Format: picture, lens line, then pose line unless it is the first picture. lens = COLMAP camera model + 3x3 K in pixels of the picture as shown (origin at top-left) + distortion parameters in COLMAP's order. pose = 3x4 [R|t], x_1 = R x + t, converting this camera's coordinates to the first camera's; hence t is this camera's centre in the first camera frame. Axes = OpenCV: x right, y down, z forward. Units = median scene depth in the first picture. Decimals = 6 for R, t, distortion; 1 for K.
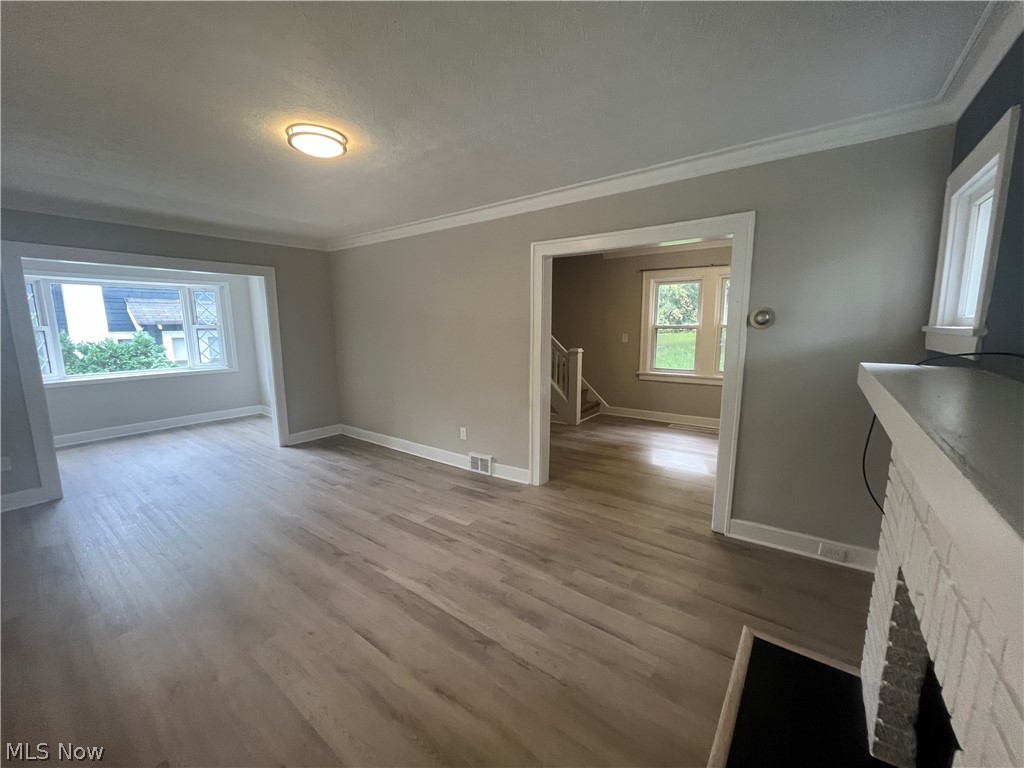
lens RADIAL K [[413.3, 0, 512.1], [0, 413.3, 384.4], [0, 0, 1]] dist [0.003018, -0.000978]
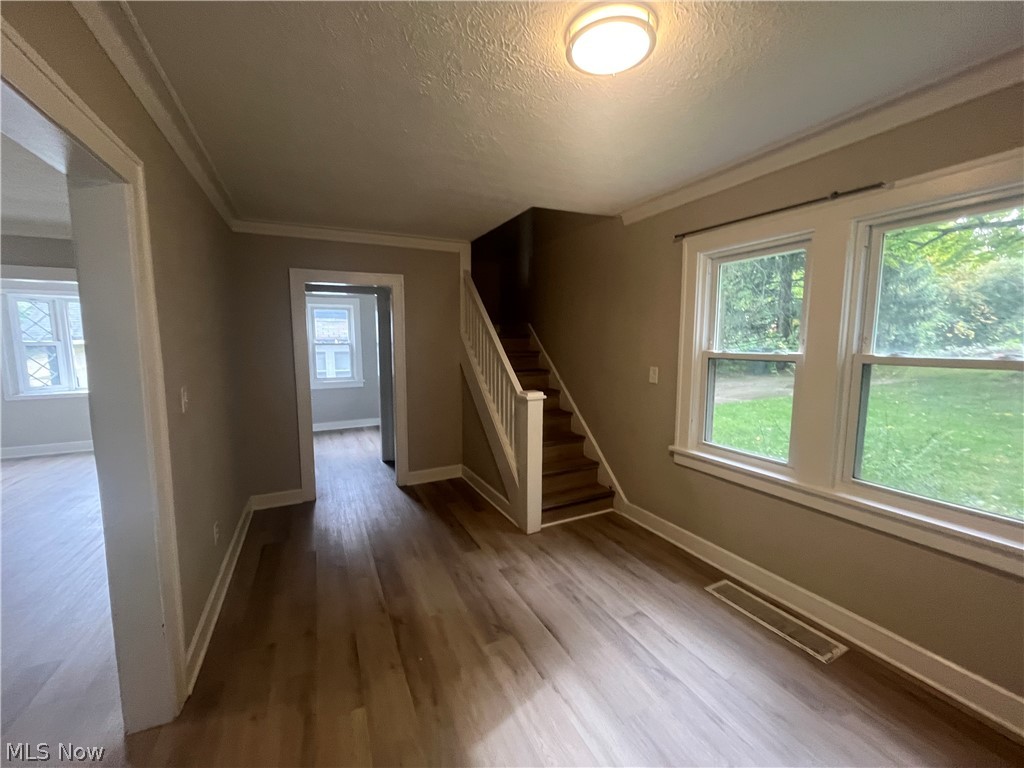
lens RADIAL K [[413.3, 0, 515.0], [0, 413.3, 390.4], [0, 0, 1]] dist [0.003018, -0.000978]
pose [[0.890176, 0.062767, -0.451273, 0.516325], [-0.074625, 0.997175, -0.008508, -0.113698], [0.449464, 0.041250, 0.892345, 0.698920]]
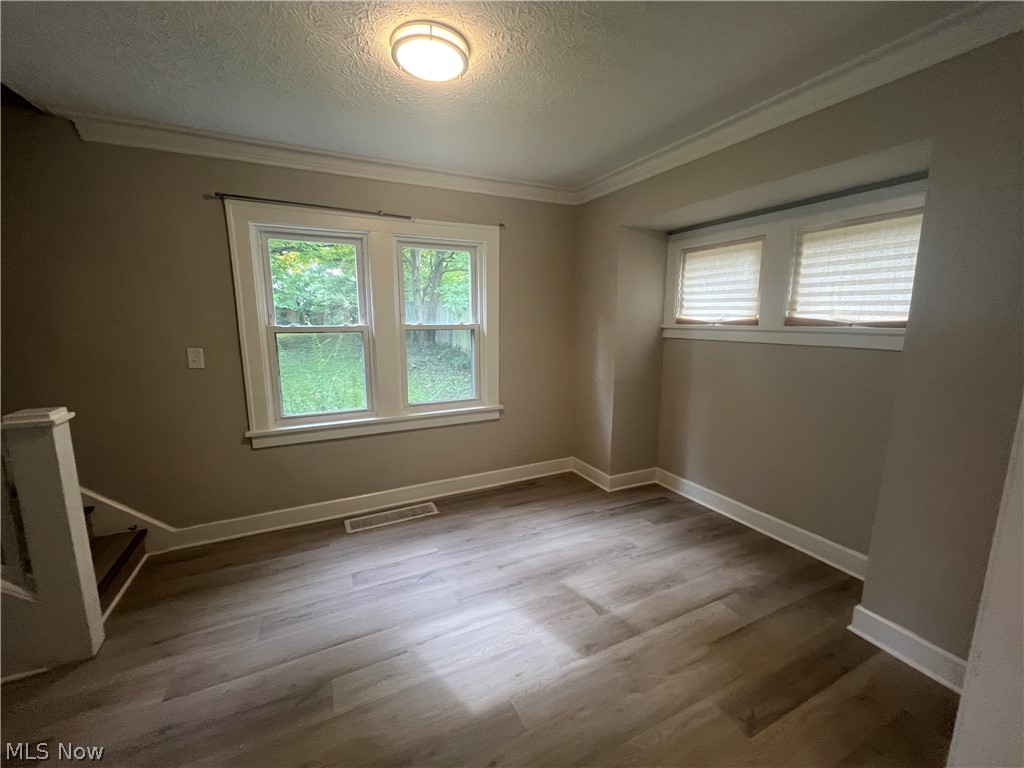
lens RADIAL K [[413.3, 0, 507.2], [0, 413.3, 386.1], [0, 0, 1]] dist [0.003018, -0.000978]
pose [[0.465788, -0.141290, 0.873544, 0.080303], [0.131691, 0.987246, 0.089461, -0.120030], [-0.875042, 0.073368, 0.478454, 0.788045]]
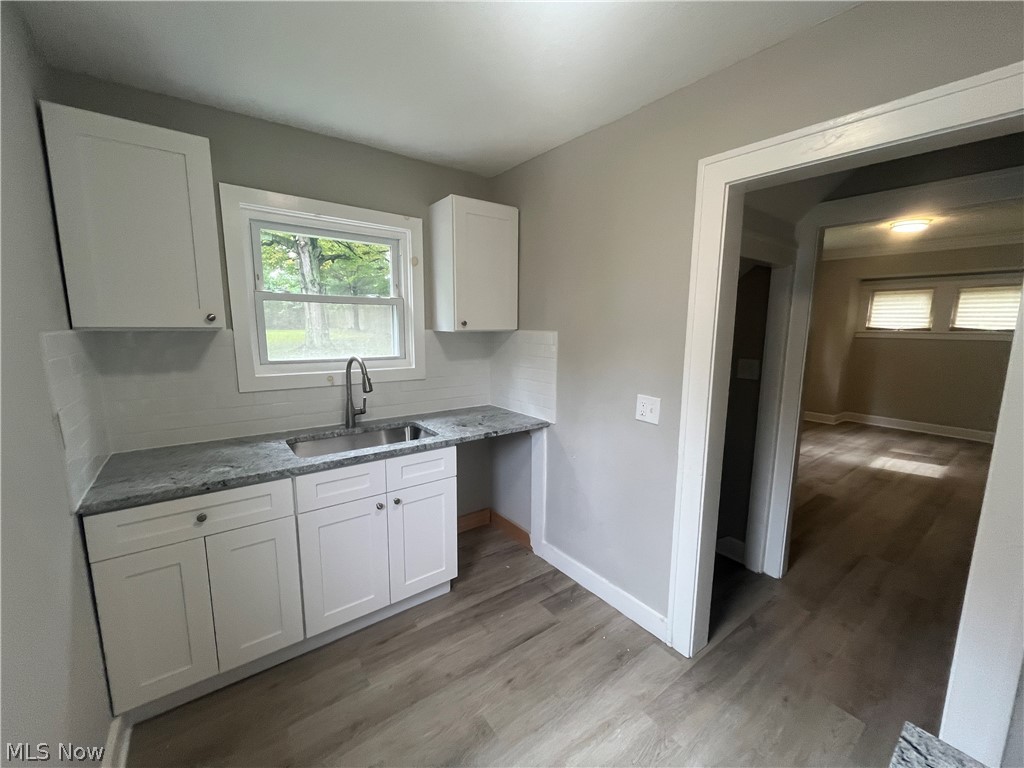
lens RADIAL K [[413.3, 0, 518.4], [0, 413.3, 387.2], [0, 0, 1]] dist [0.003018, -0.000978]
pose [[0.271596, -0.137399, 0.952553, -0.797236], [0.132945, 0.985624, 0.104263, -0.239528], [-0.953185, 0.098320, 0.285958, 1.640466]]
